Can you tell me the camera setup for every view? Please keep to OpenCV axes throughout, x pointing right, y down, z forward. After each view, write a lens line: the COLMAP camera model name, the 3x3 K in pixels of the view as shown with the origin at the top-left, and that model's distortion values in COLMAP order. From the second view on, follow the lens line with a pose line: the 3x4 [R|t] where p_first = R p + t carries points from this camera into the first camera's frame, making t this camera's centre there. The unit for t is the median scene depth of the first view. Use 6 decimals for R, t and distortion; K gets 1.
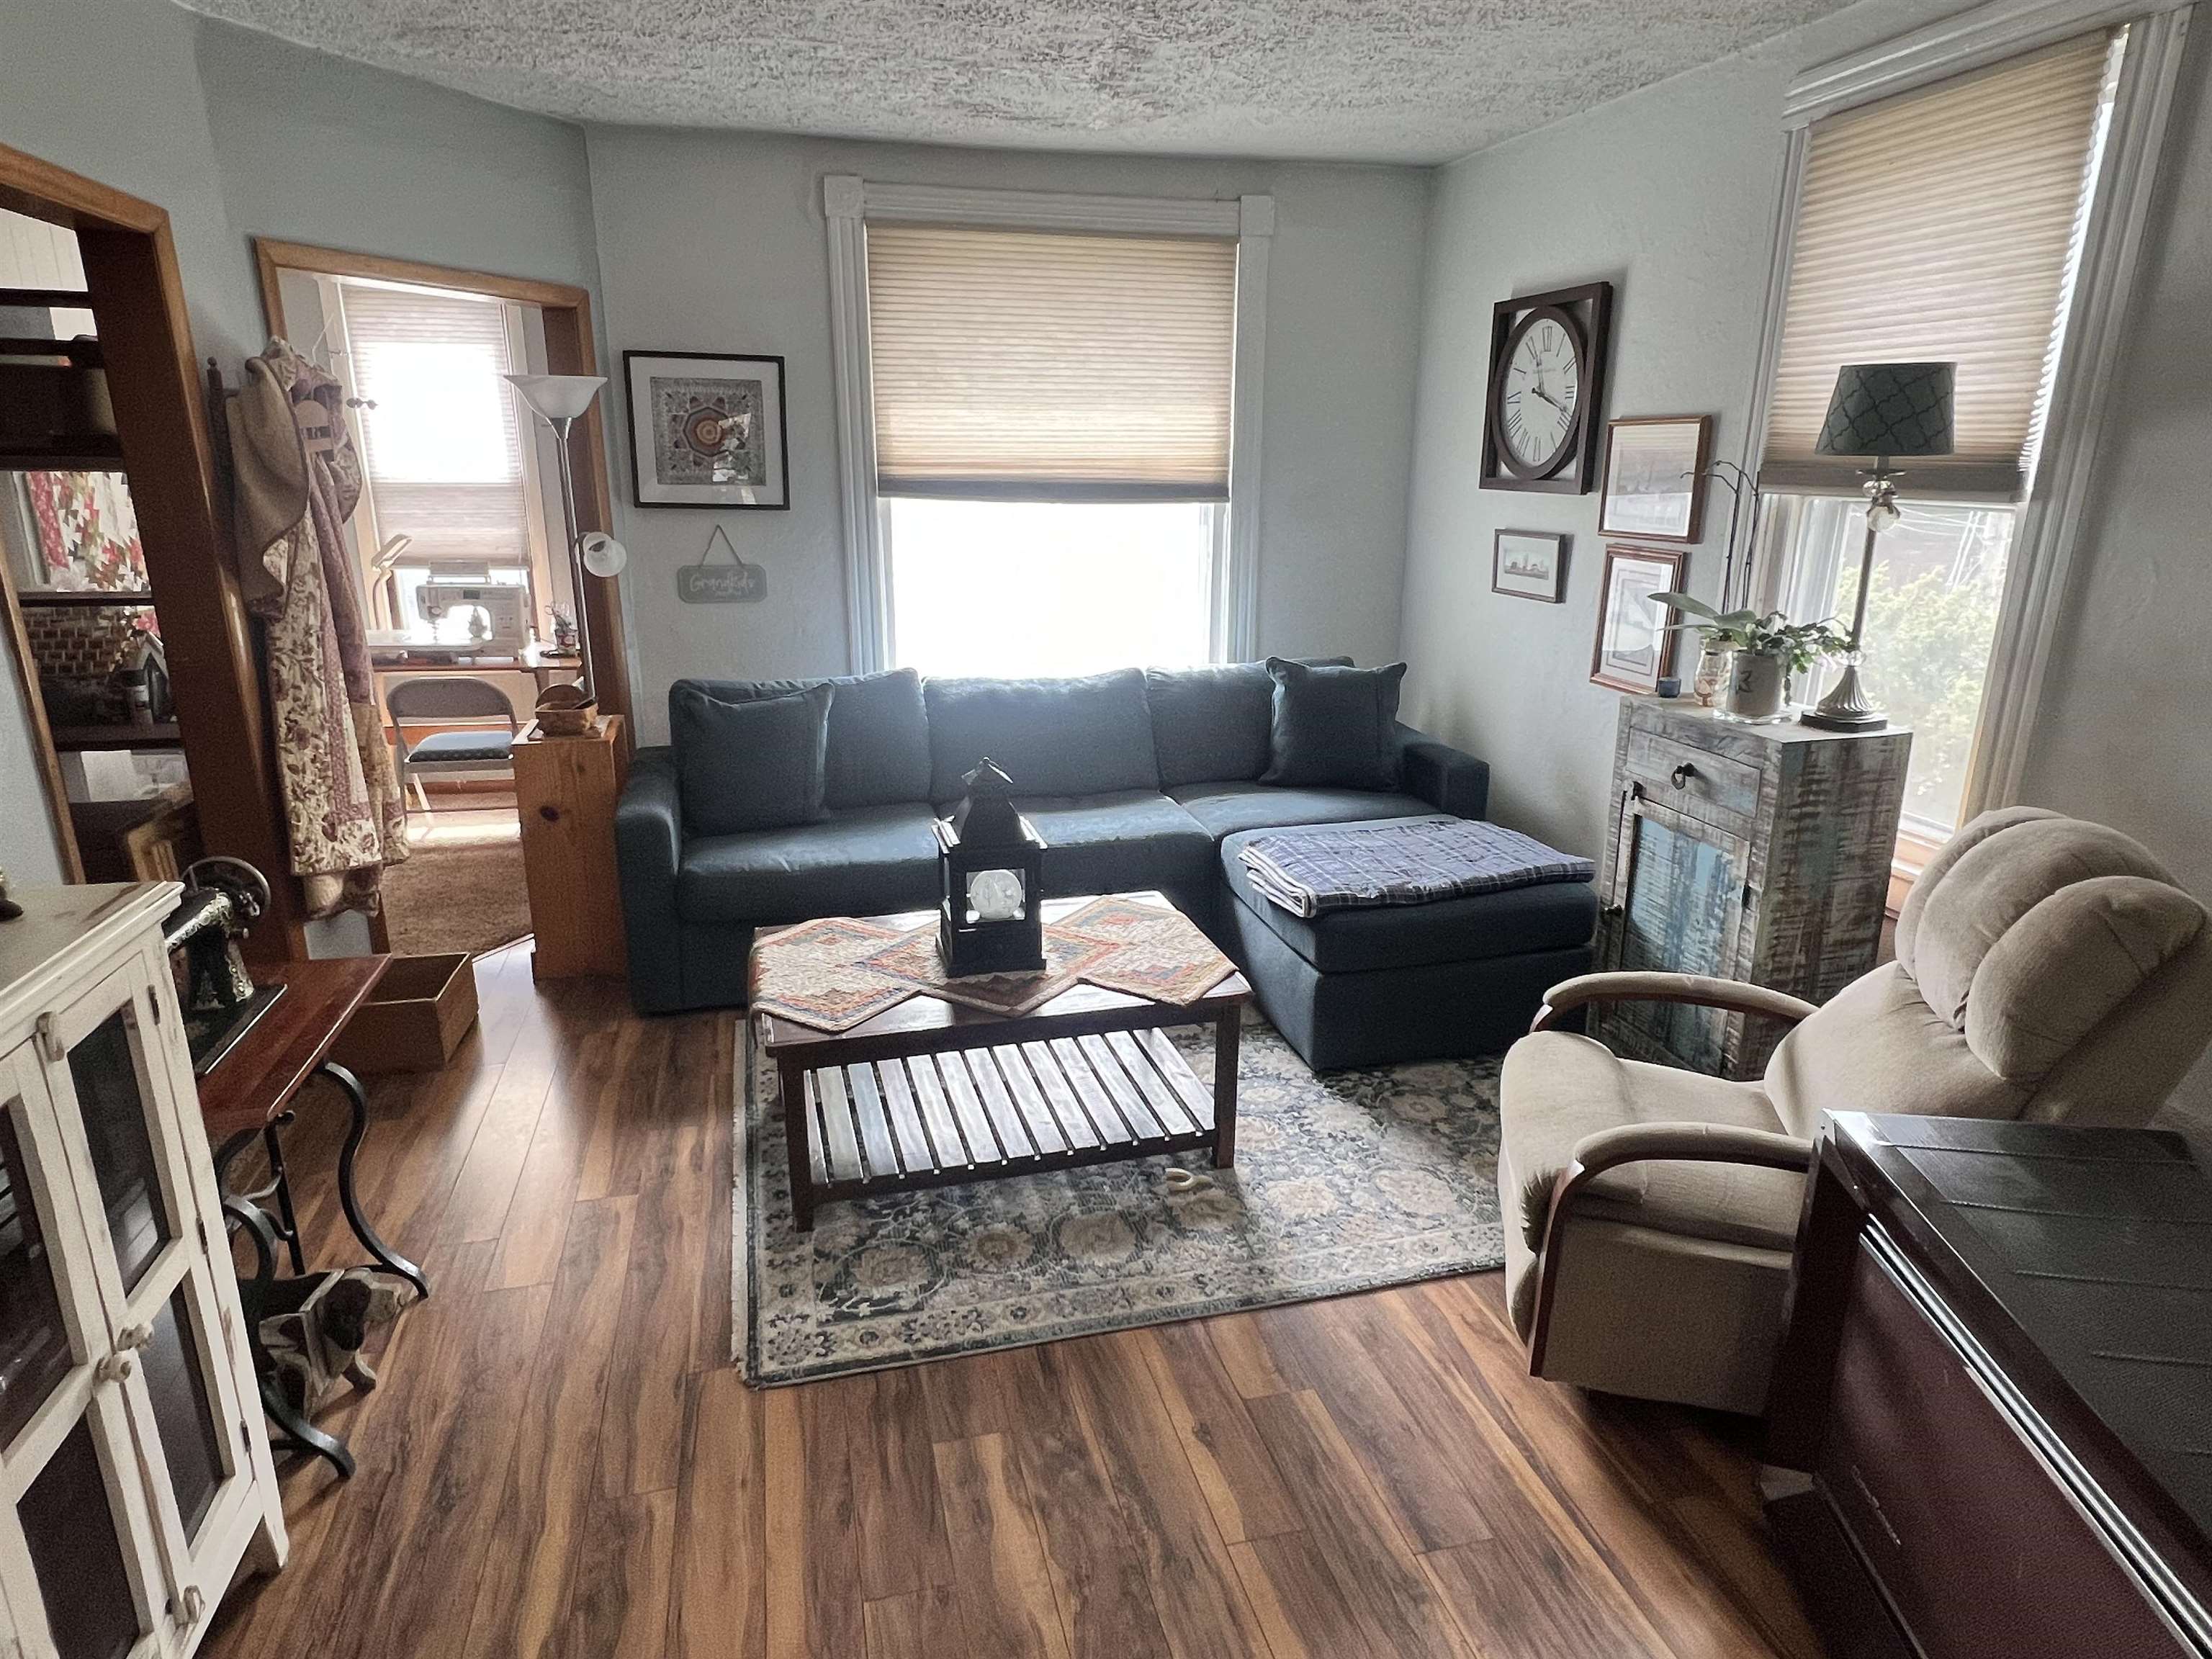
lens RADIAL K [[1299.4, 0, 1100.9], [0, 1299.4, 819.0], [0, 0, 1]] dist [0.003550, -0.000322]
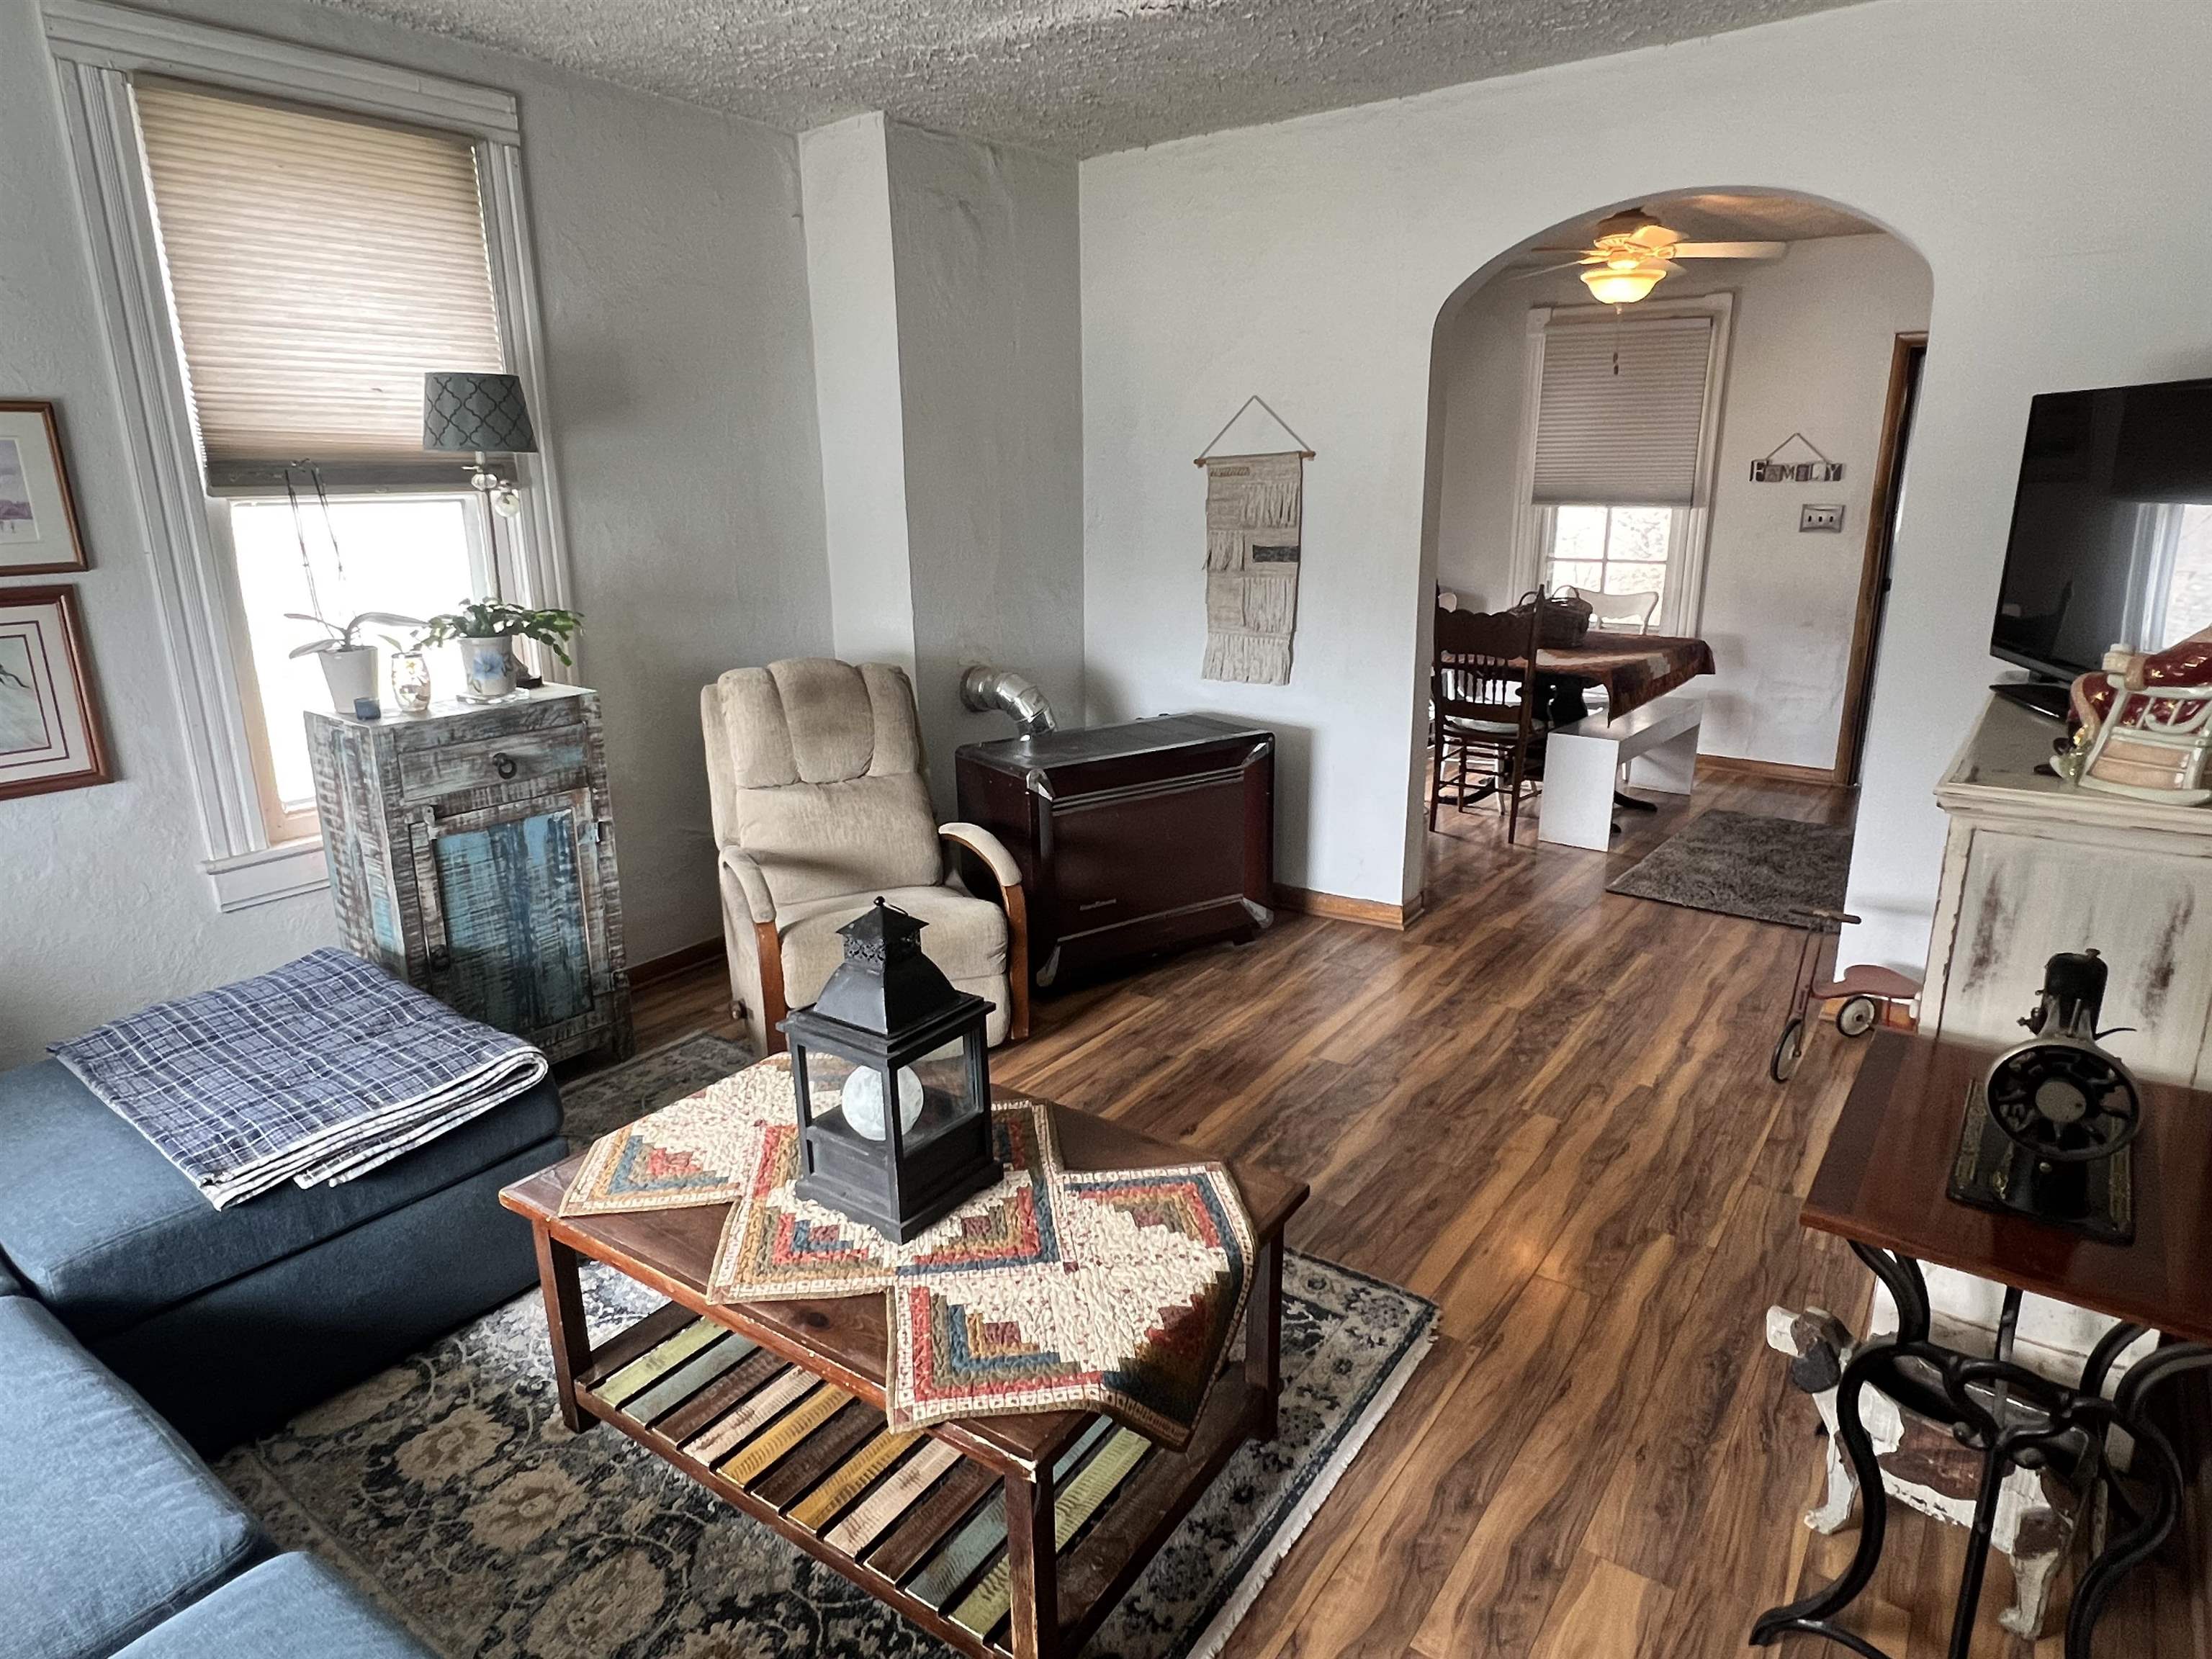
lens RADIAL K [[1299.4, 0, 1098.9], [0, 1299.4, 816.2], [0, 0, 1]] dist [0.003550, -0.000322]
pose [[-0.638002, -0.189870, 0.746259, -0.675245], [0.223721, 0.881616, 0.415575, -0.348076], [-0.736819, 0.432092, -0.519995, 1.322300]]
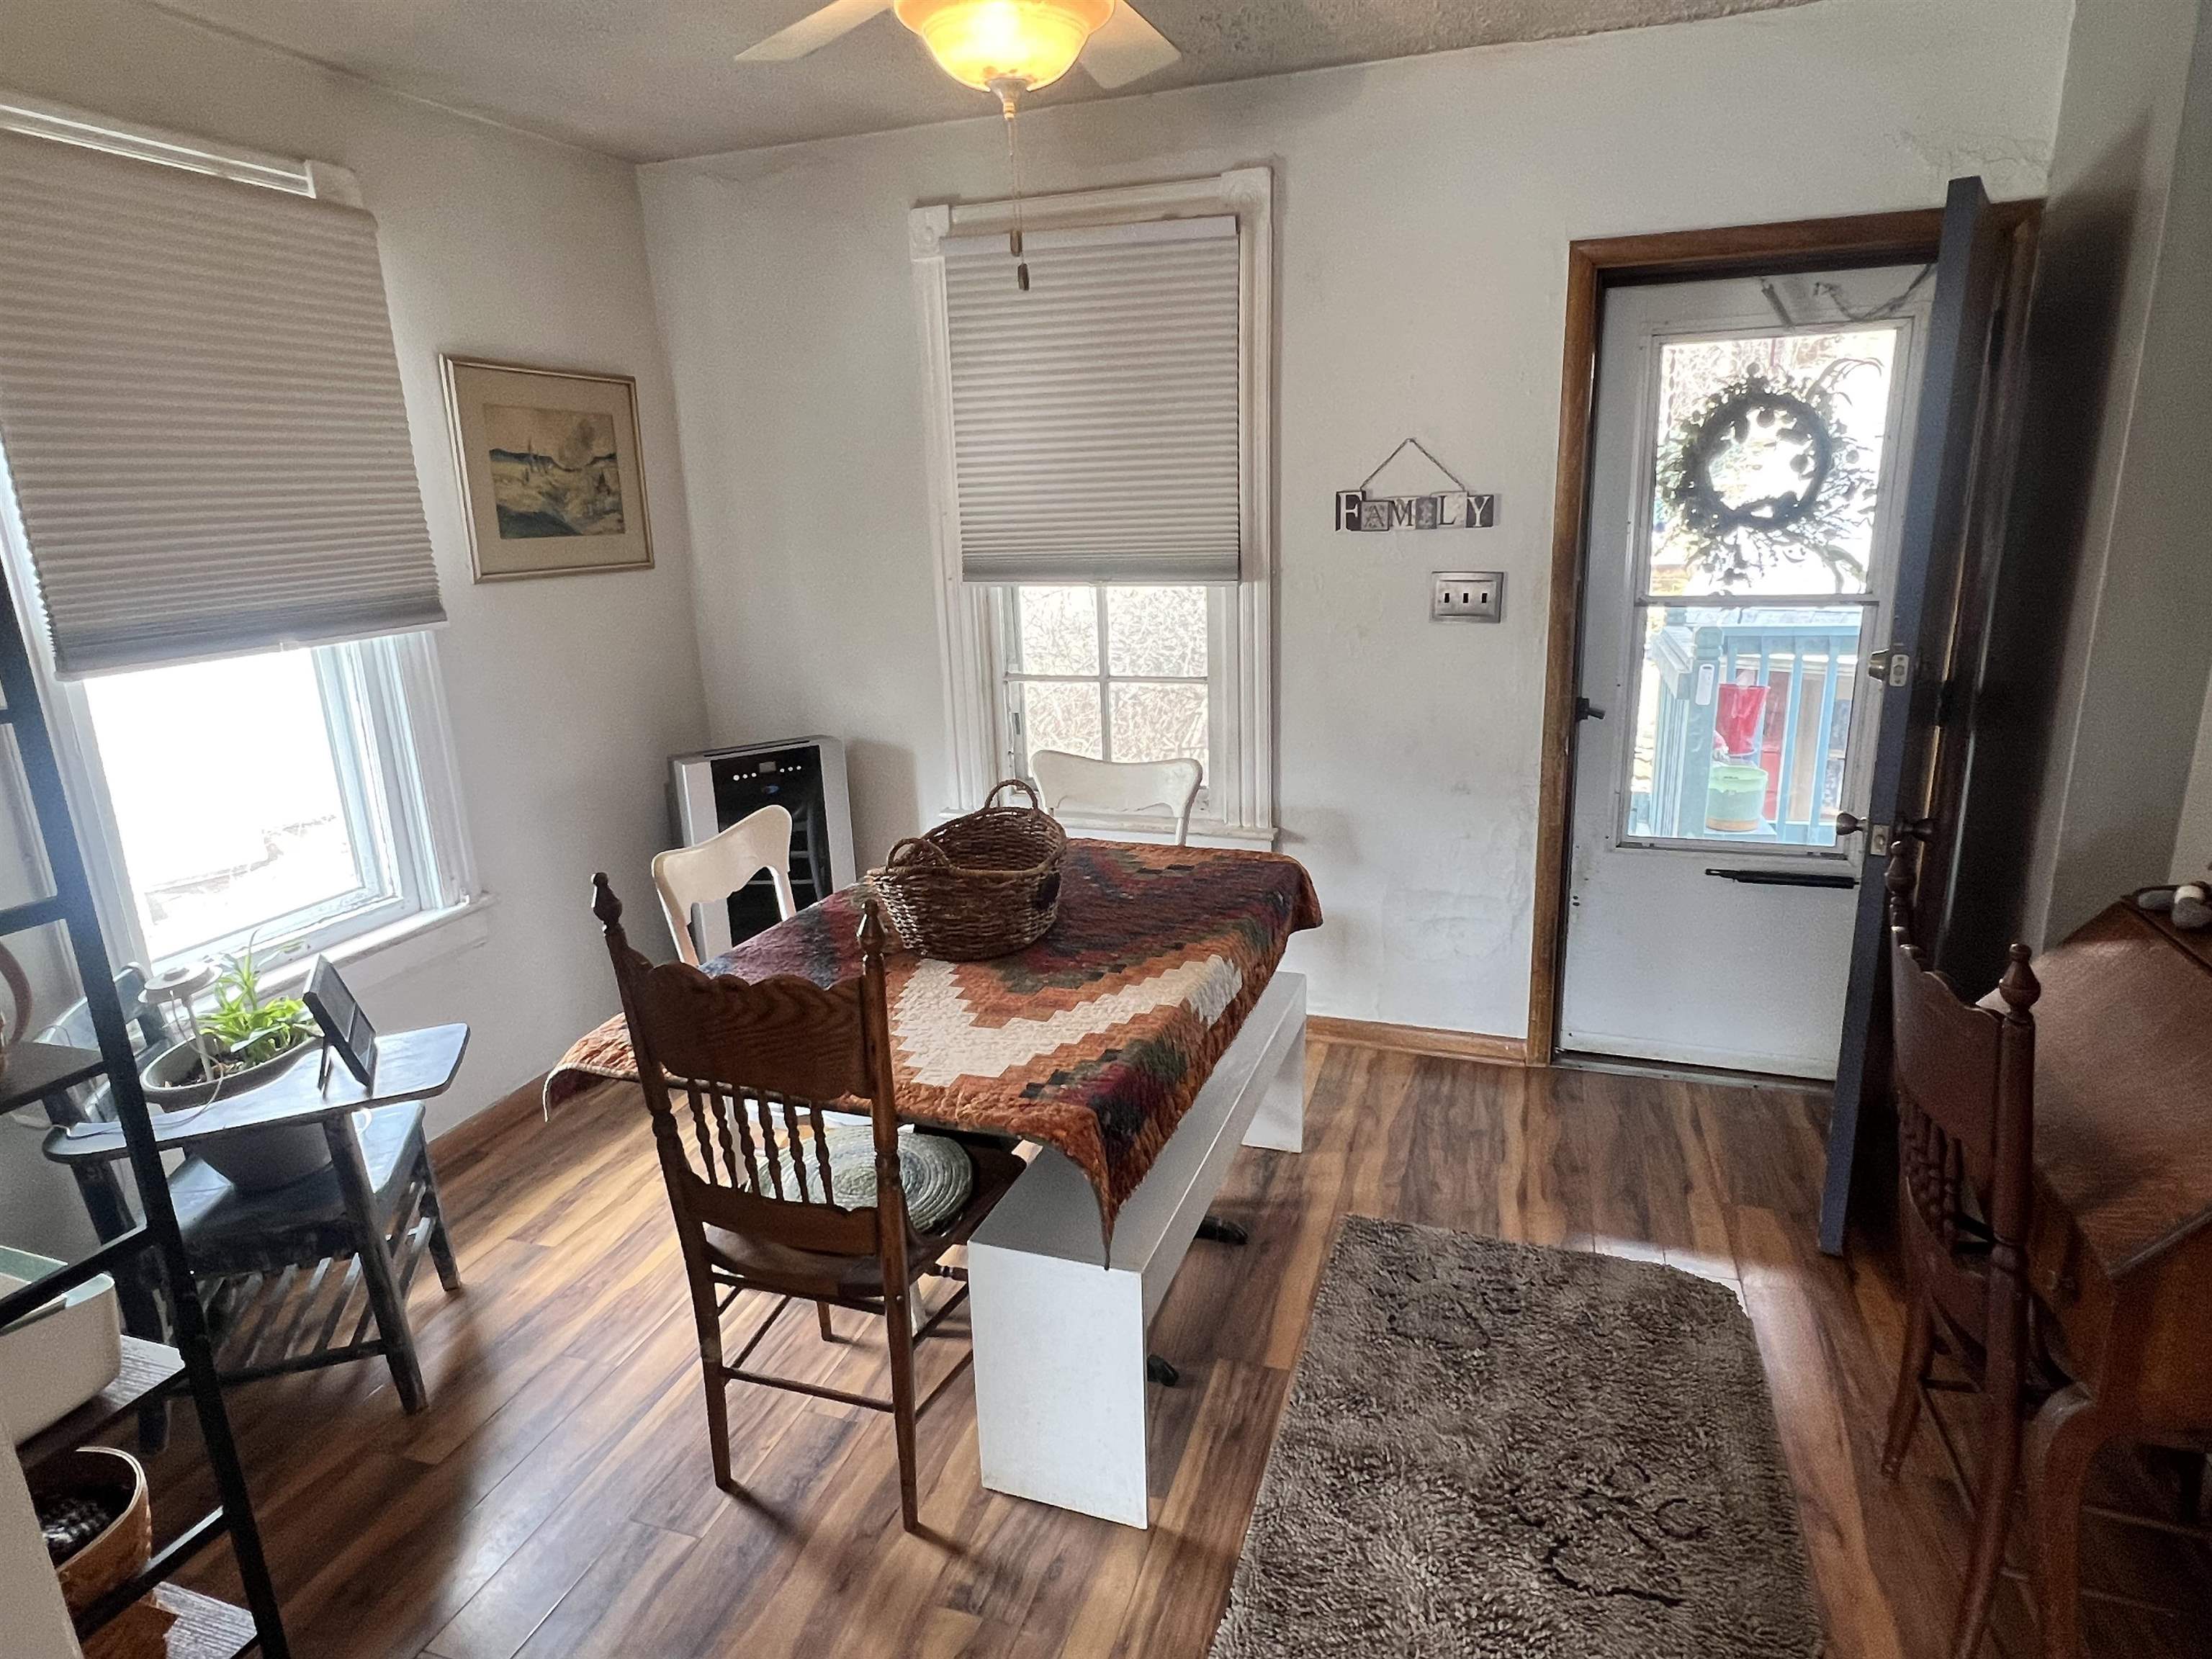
lens RADIAL K [[1299.4, 0, 1090.5], [0, 1299.4, 848.4], [0, 0, 1]] dist [0.003550, -0.000322]
pose [[-0.845147, -0.109263, 0.523247, -0.248166], [0.188161, 0.855422, 0.482544, -0.131148], [-0.500322, 0.506275, -0.702399, 0.509697]]
